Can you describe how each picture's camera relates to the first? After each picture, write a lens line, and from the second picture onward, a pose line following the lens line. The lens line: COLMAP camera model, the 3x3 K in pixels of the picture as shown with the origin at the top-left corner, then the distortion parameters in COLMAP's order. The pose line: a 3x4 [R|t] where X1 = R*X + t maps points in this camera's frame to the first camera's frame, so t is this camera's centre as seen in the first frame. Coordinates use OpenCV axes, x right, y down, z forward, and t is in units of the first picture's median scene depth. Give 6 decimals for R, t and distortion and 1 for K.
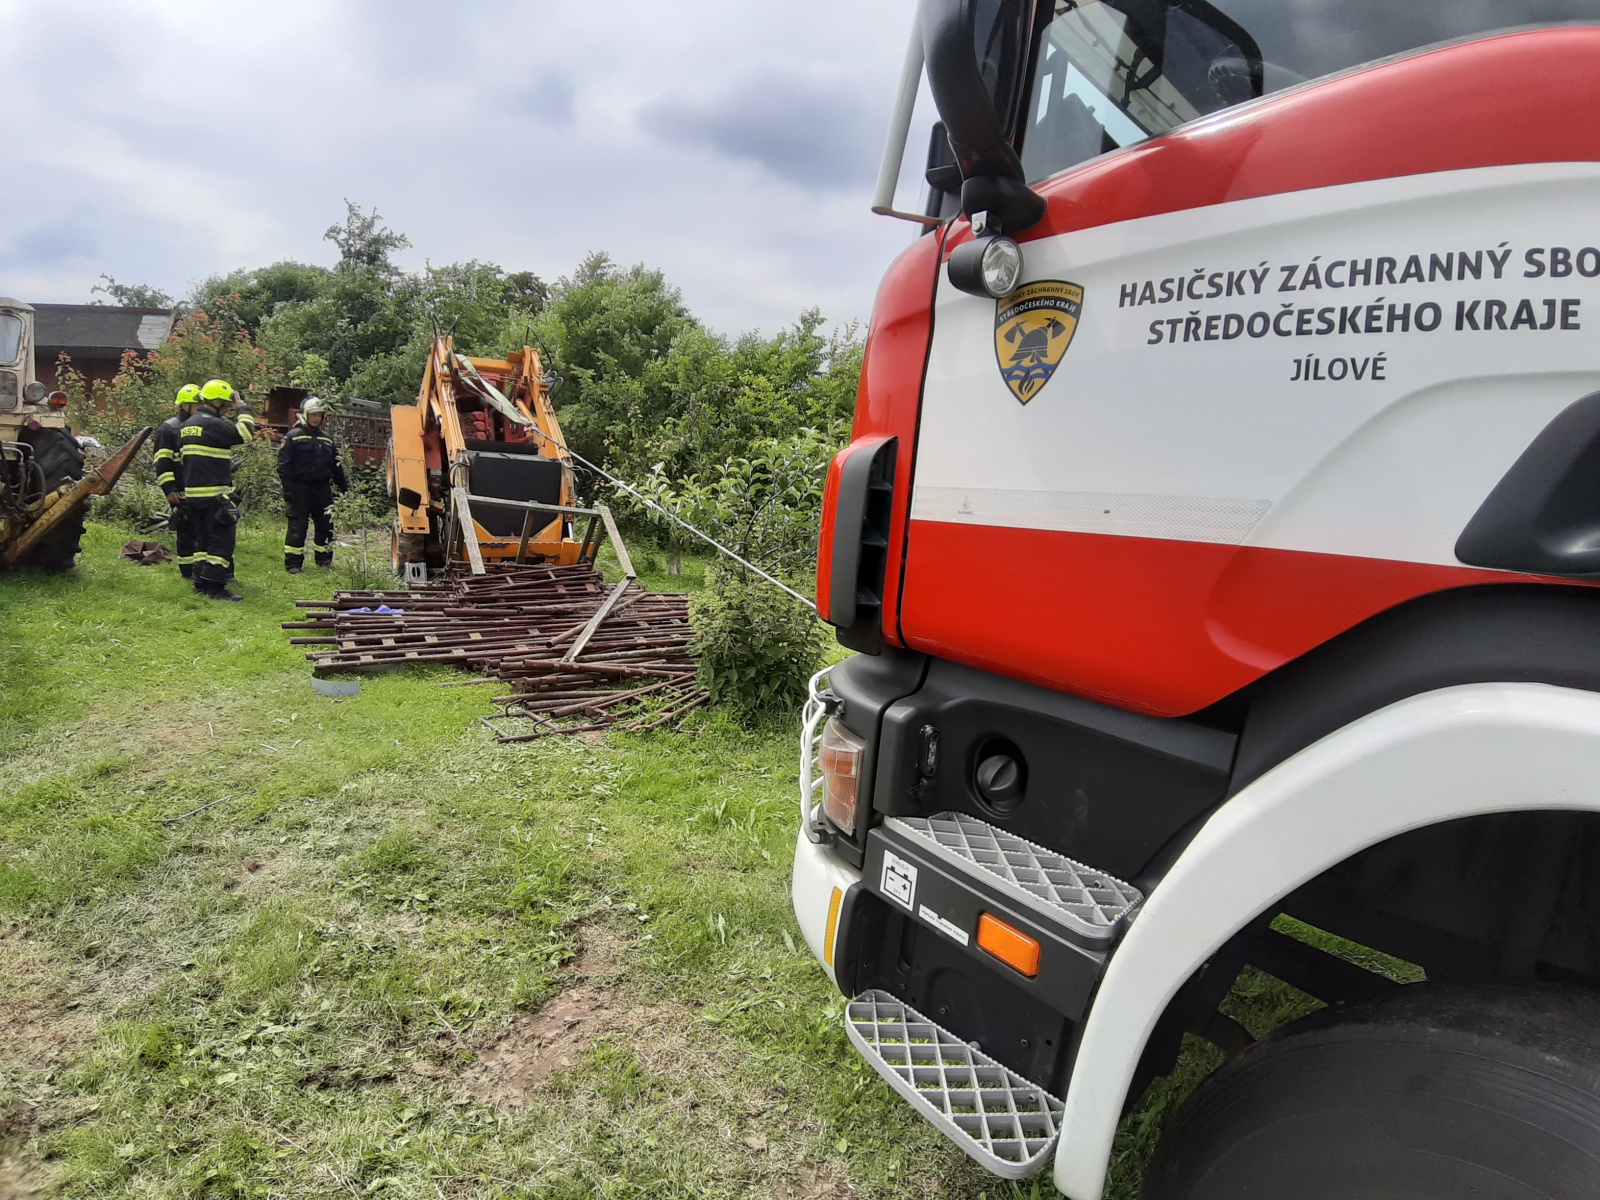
lens RADIAL K [[909.9, 0, 809.2], [0, 909.9, 604.0], [0, 0, 1]] dist [-0.048147, -0.099974]
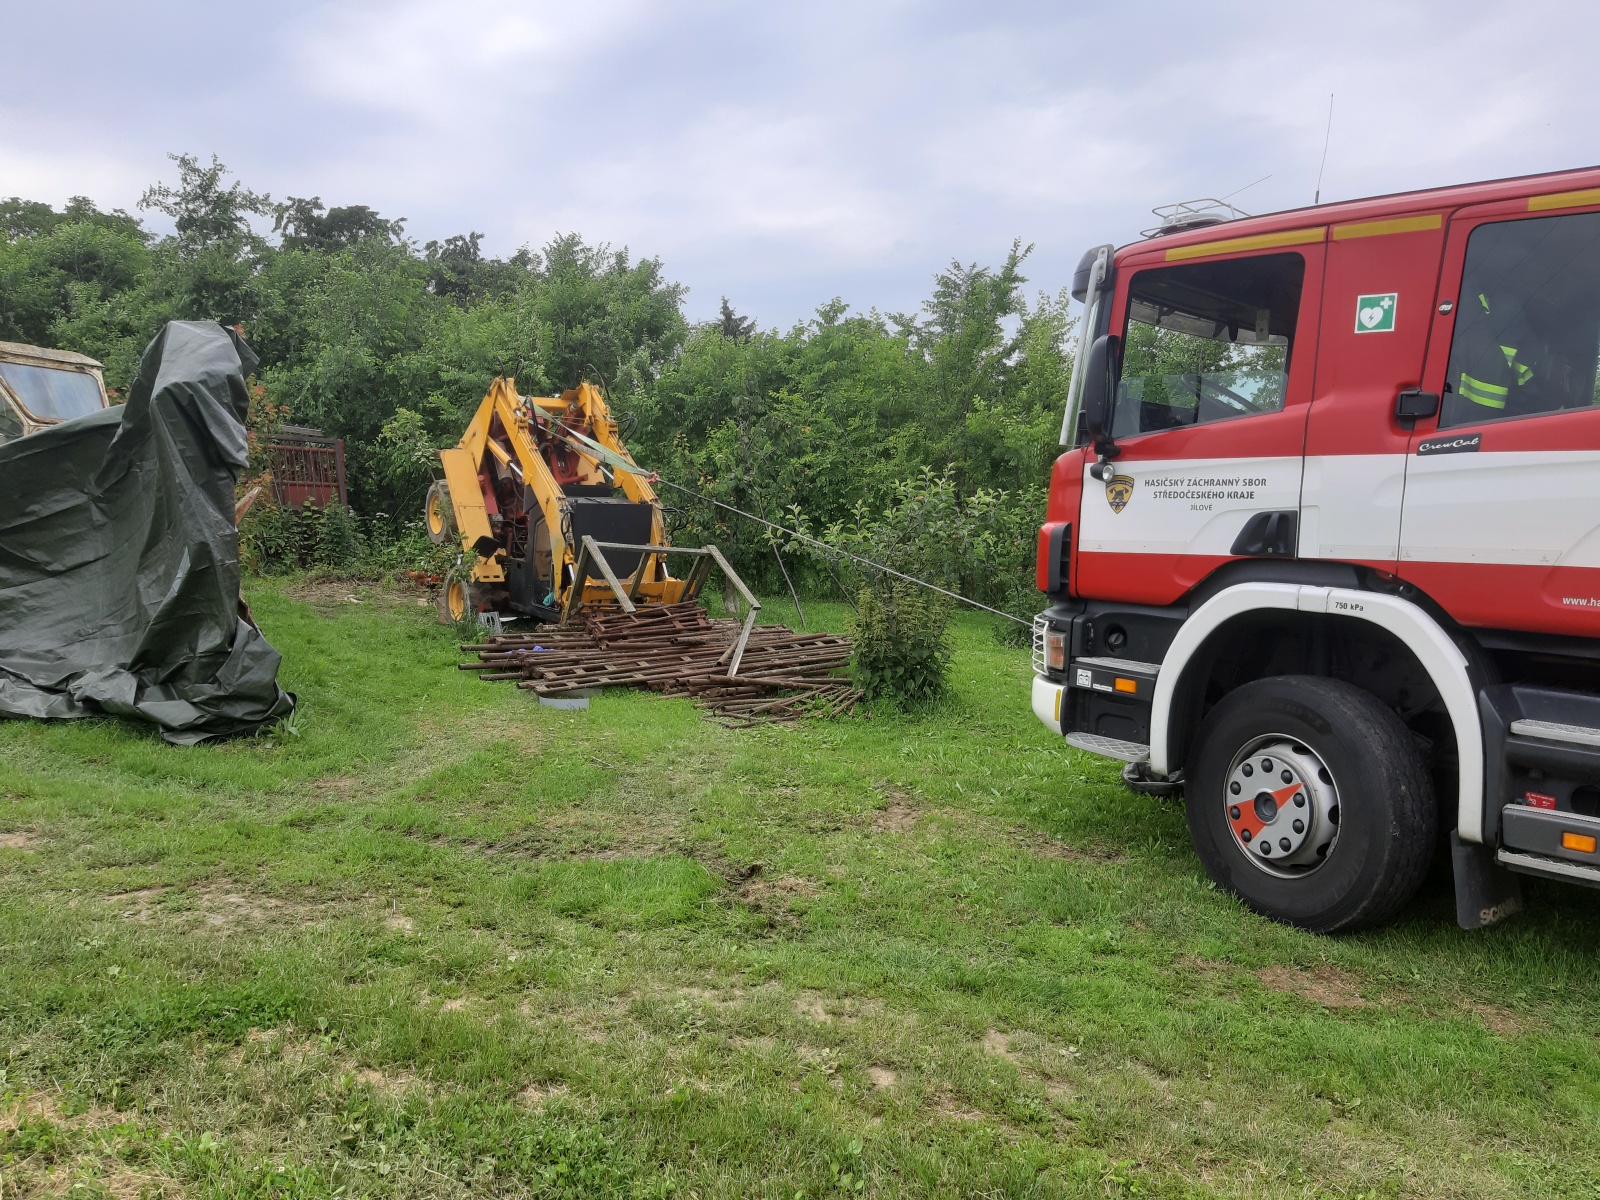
lens RADIAL K [[1391.3, 0, 800.0], [0, 1391.3, 600.0], [0, 0, 1]] dist [0.124386, -0.289416]
pose [[0.997871, -0.060639, 0.023999, -0.832226], [0.061707, 0.997006, -0.046601, 0.198634], [-0.021102, 0.047982, 0.998625, -3.185958]]
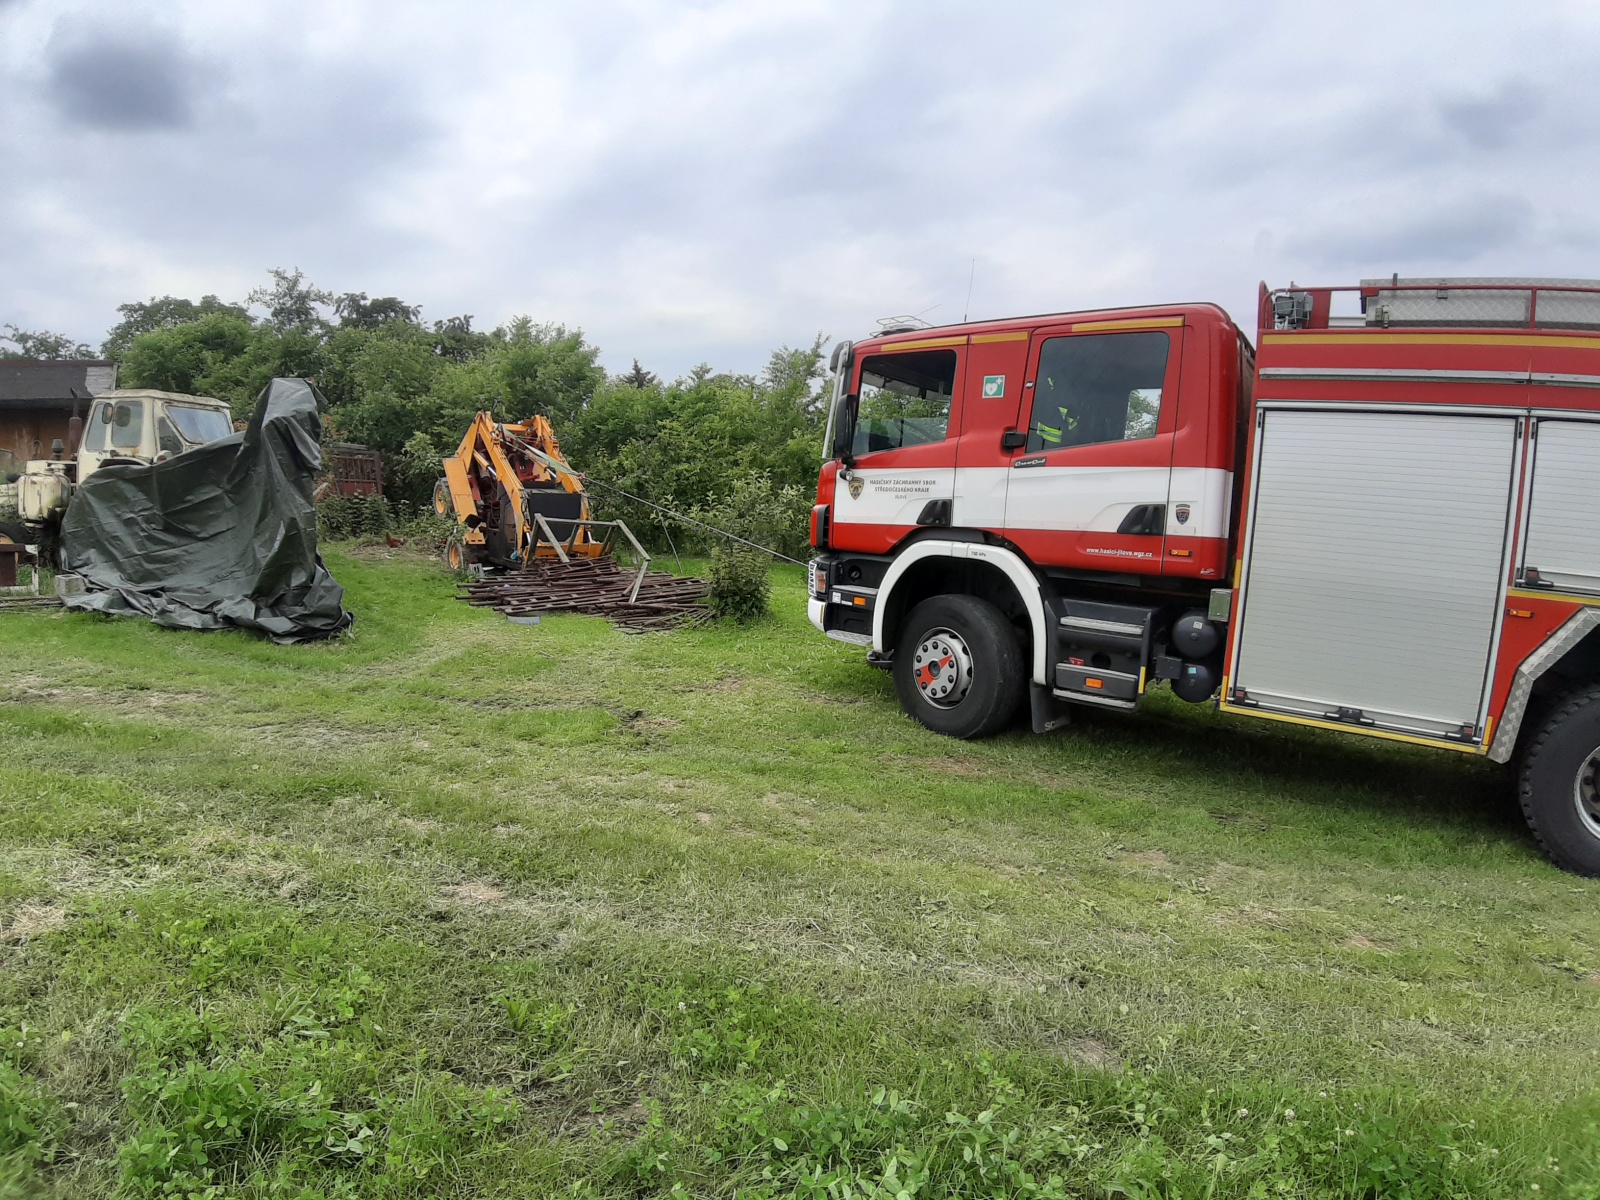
lens RADIAL K [[909.9, 0, 809.2], [0, 909.9, 604.0], [0, 0, 1]] dist [-0.048147, -0.099974]
pose [[0.986010, -0.068458, 0.151982, -0.734314], [0.067585, 0.997654, 0.010903, 0.261019], [-0.152372, -0.000479, 0.988323, -3.528870]]
